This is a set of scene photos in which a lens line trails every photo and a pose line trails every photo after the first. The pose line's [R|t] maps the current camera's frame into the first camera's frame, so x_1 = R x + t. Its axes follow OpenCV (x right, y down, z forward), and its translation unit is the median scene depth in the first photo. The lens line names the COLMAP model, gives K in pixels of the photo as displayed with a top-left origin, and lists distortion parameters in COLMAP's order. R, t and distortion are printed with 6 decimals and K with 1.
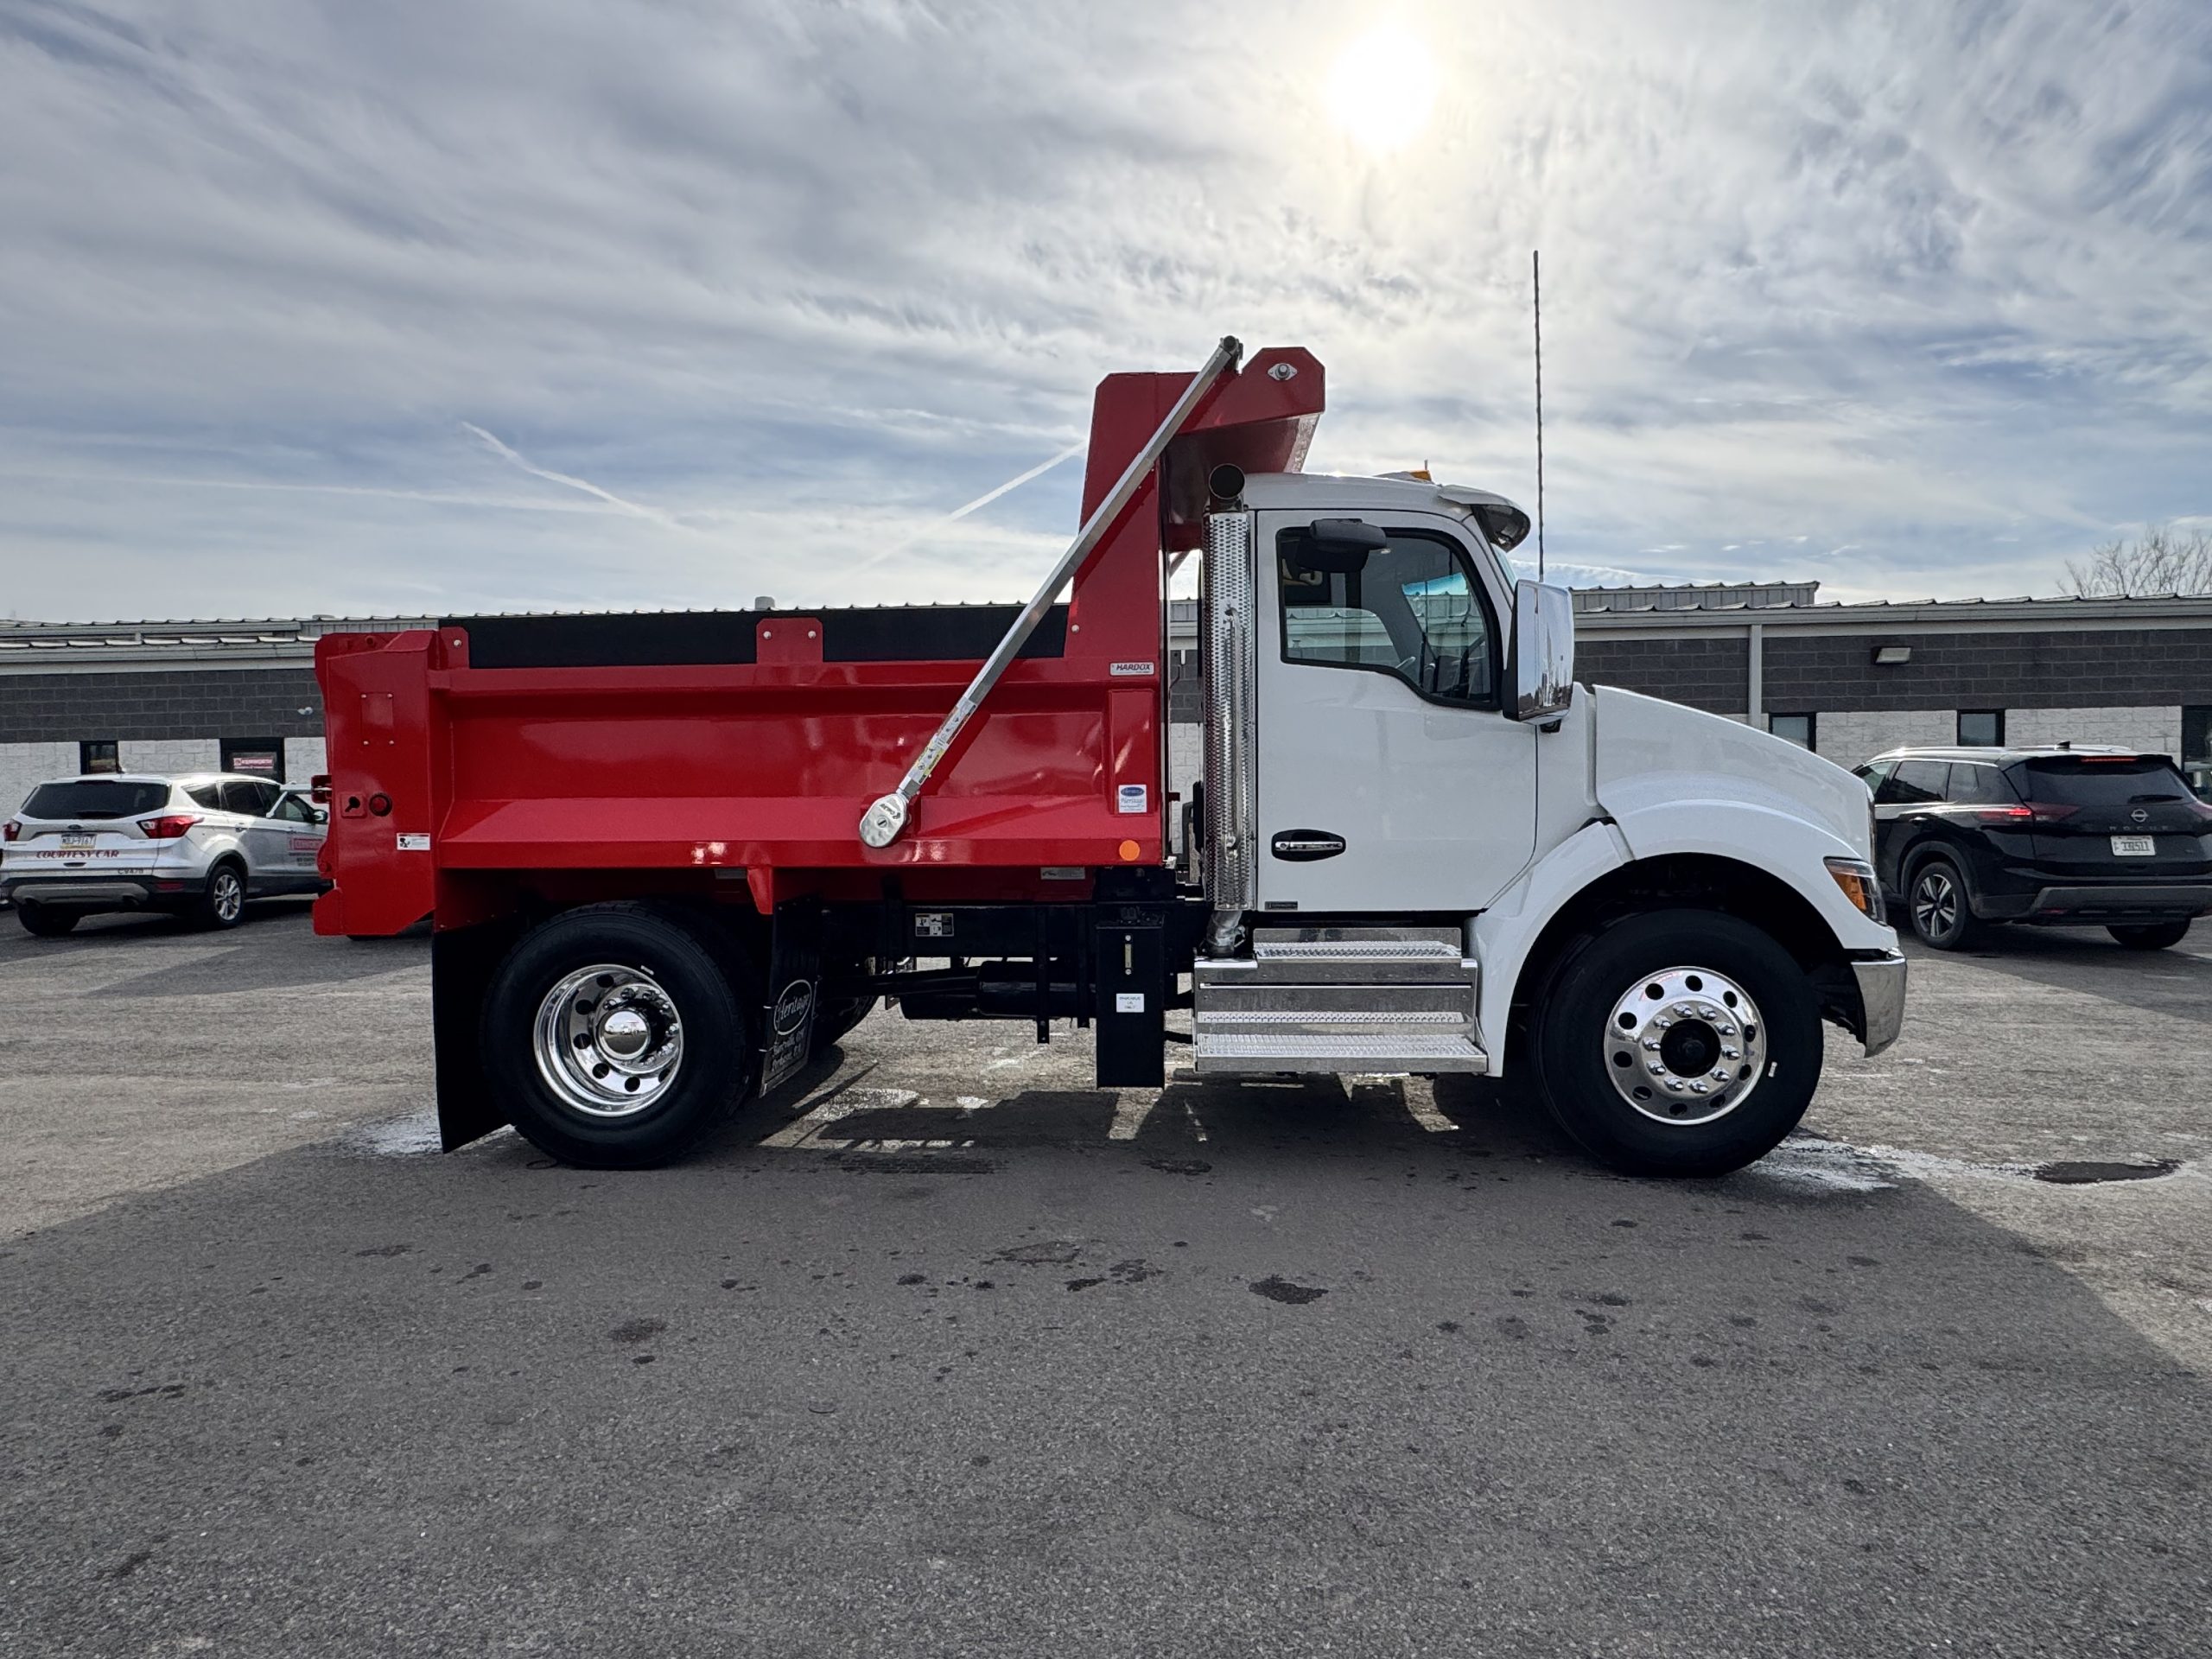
lens RADIAL K [[1638.2, 0, 1227.1], [0, 1638.2, 780.4], [0, 0, 1]] dist [-0.004879, 0.005630]
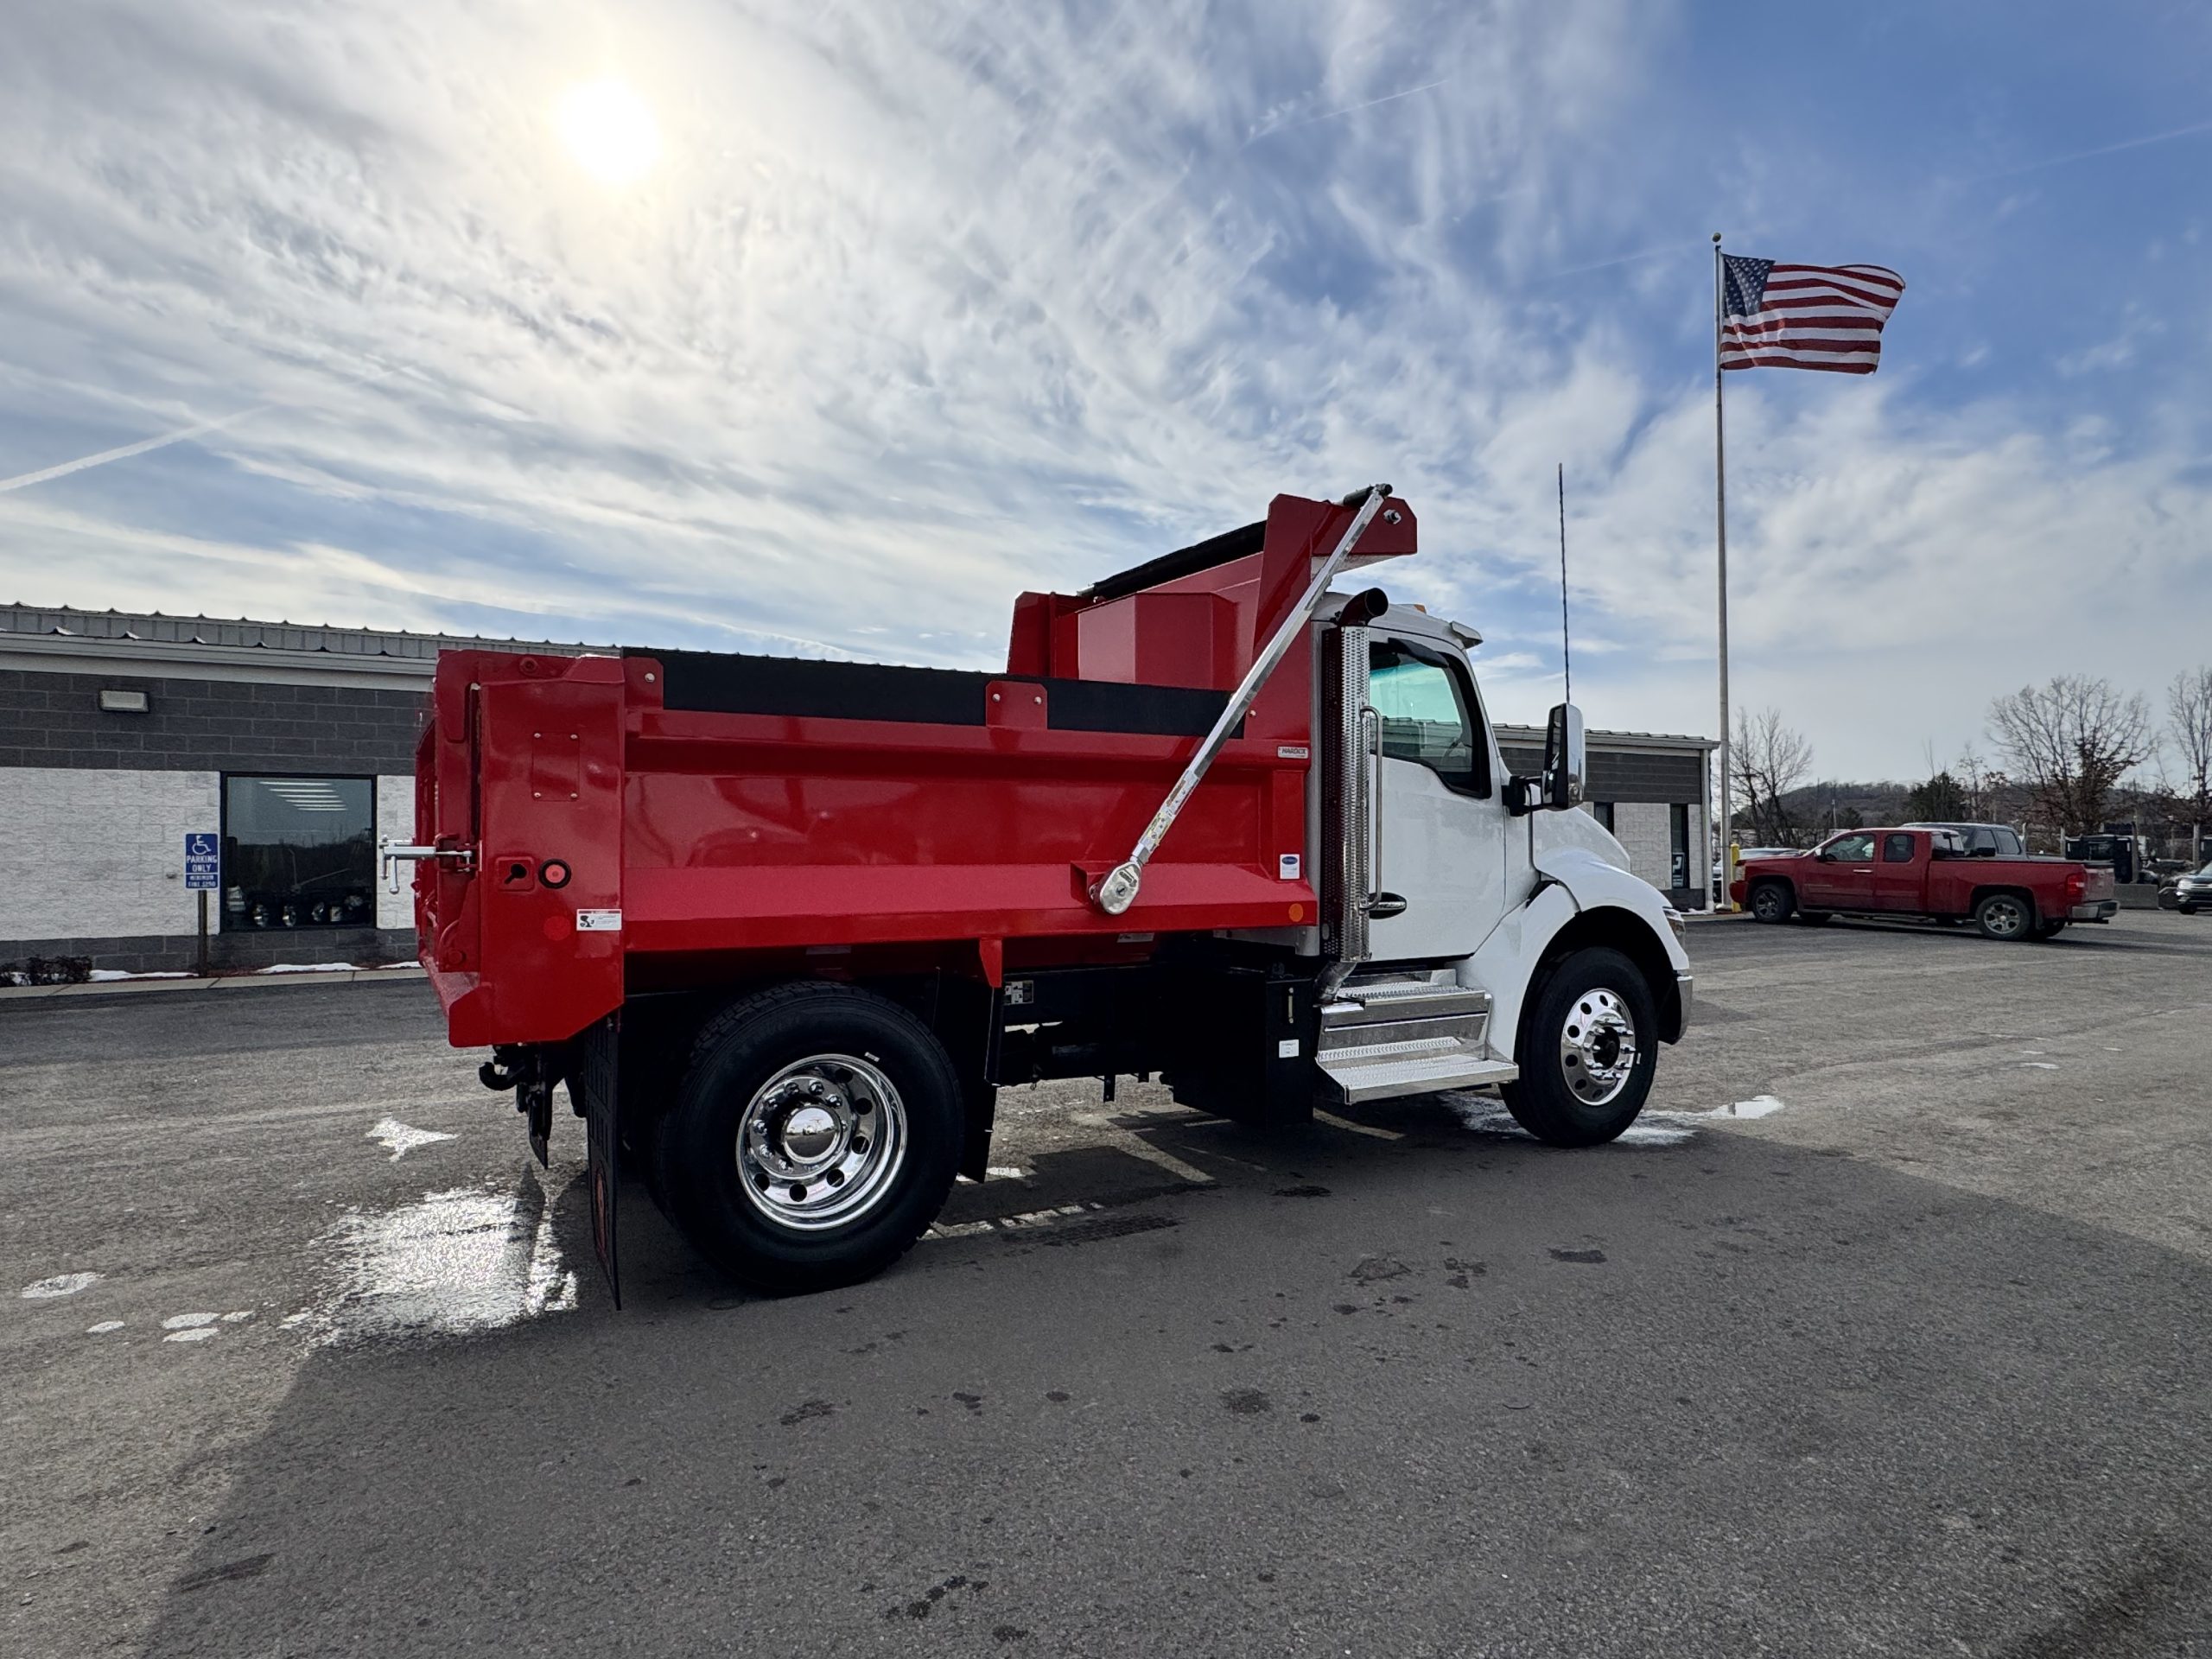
lens RADIAL K [[1870.3, 0, 699.2], [0, 1870.3, 758.3], [0, 0, 1]] dist [0.000383, -0.002445]
pose [[0.722875, 0.038839, 0.689886, -0.706504], [-0.011309, 0.998950, -0.044389, -0.000904], [-0.690886, 0.024286, 0.722556, 0.198712]]
